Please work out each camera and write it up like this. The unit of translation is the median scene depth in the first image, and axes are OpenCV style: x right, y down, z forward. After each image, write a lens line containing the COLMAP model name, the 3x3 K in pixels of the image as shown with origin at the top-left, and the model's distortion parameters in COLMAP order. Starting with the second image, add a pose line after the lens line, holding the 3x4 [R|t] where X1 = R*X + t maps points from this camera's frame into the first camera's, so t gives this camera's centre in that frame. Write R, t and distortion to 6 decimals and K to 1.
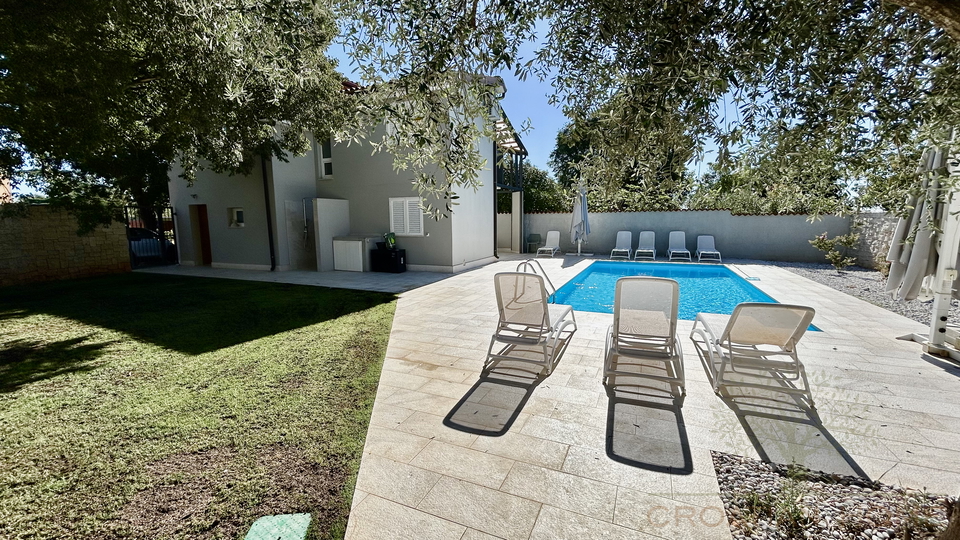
lens RADIAL K [[386.9, 0, 479.3], [0, 386.9, 267.3], [0, 0, 1]] dist [-0.003723, 0.002220]
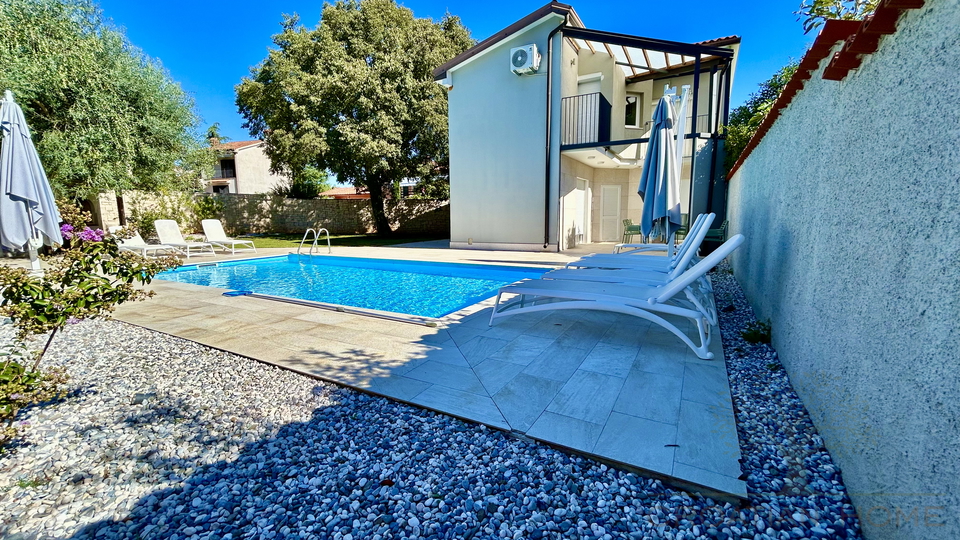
lens RADIAL K [[386.9, 0, 479.2], [0, 386.9, 267.2], [0, 0, 1]] dist [-0.003723, 0.002220]
pose [[-0.094038, 0.140850, -0.985555, 1.320832], [-0.109264, 0.982501, 0.150840, -0.138423], [0.989554, 0.121871, -0.077003, 1.498252]]
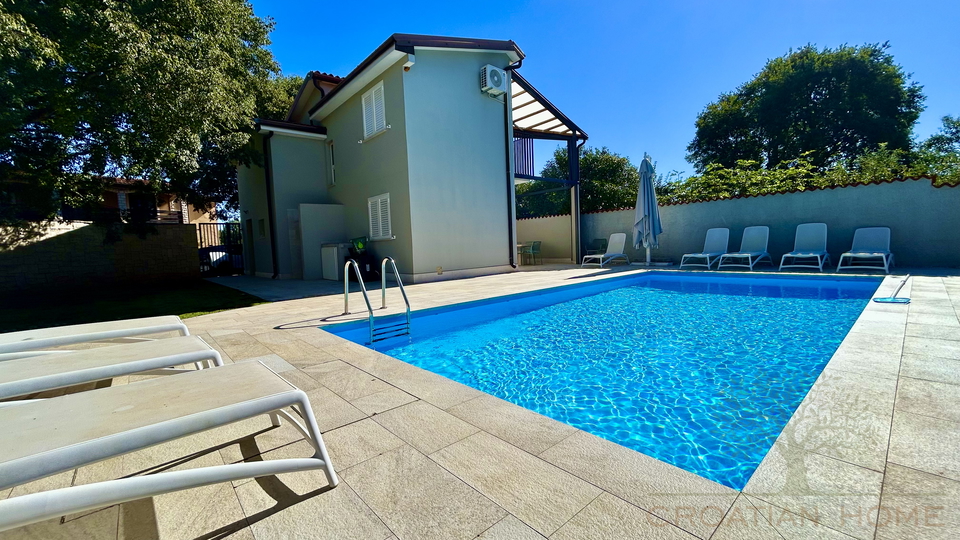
lens RADIAL K [[386.9, 0, 477.7], [0, 386.9, 268.4], [0, 0, 1]] dist [-0.003723, 0.002220]
pose [[0.907914, -0.002942, -0.419145, 0.497766], [-0.018441, 0.998727, -0.046956, 0.025827], [0.418750, 0.050362, 0.906704, 0.413032]]
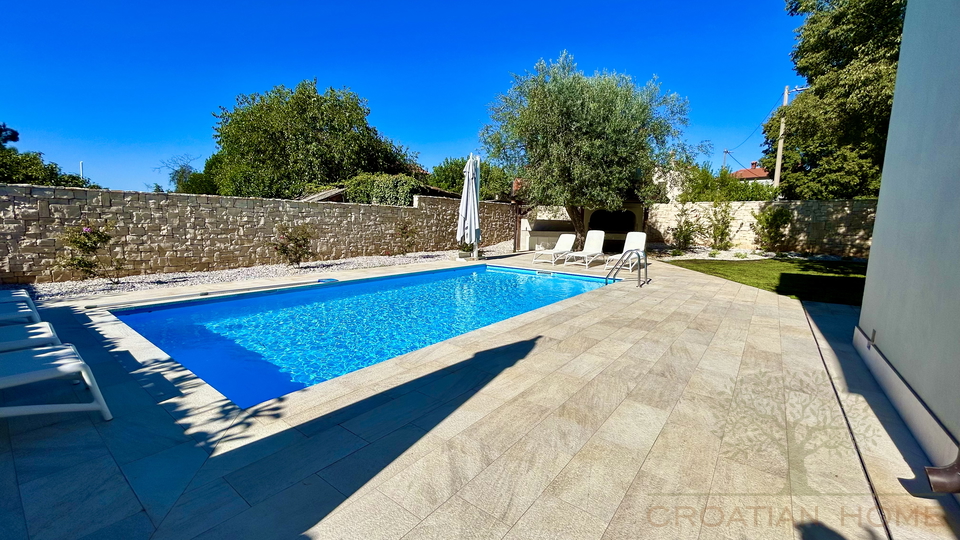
lens RADIAL K [[386.9, 0, 476.6], [0, 386.9, 267.4], [0, 0, 1]] dist [-0.003723, 0.002220]
pose [[-0.971723, -0.043977, 0.231991, 0.265223], [0.012932, 0.971117, 0.238255, -0.194868], [-0.235768, 0.234518, -0.943088, 1.806594]]
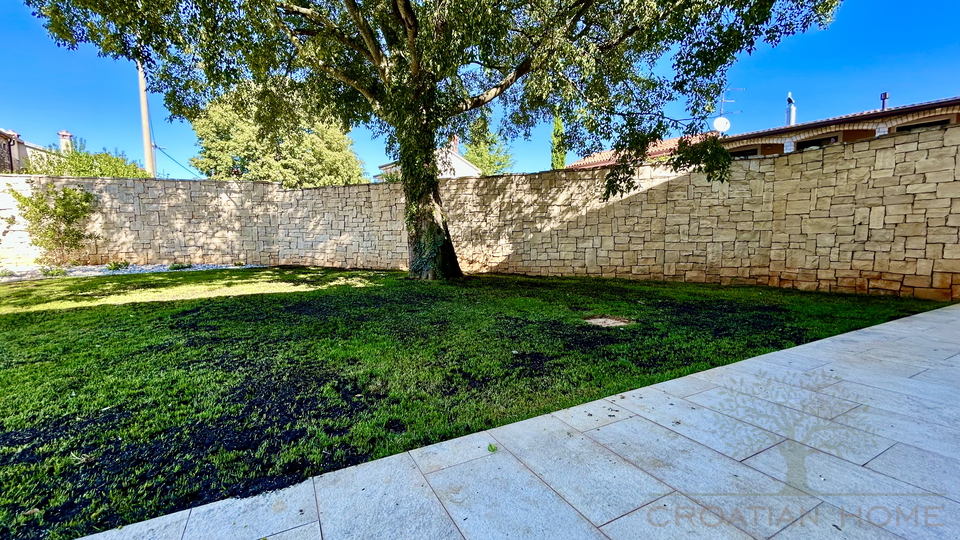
lens RADIAL K [[386.9, 0, 478.5], [0, 386.9, 268.6], [0, 0, 1]] dist [-0.003723, 0.002220]
pose [[-0.620268, 0.072788, -0.781005, -0.481627], [-0.078413, 0.984944, 0.154069, -0.054639], [0.780460, 0.156805, -0.605222, 1.216106]]
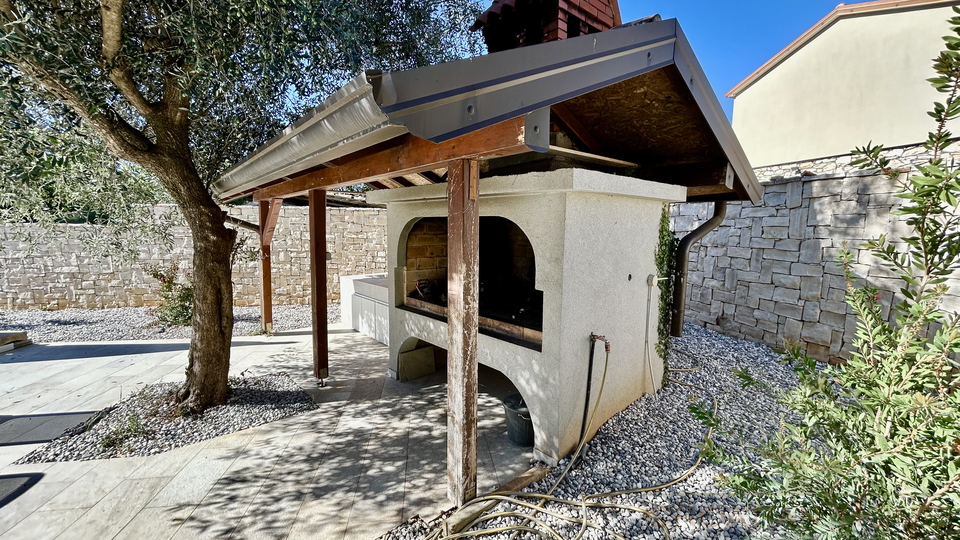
lens RADIAL K [[386.9, 0, 472.6], [0, 386.9, 267.0], [0, 0, 1]] dist [-0.003723, 0.002220]
pose [[-0.519379, -0.085015, 0.850305, -0.263793], [0.098877, 0.982377, 0.158615, -0.029802], [-0.848804, 0.166457, -0.501820, 0.104554]]
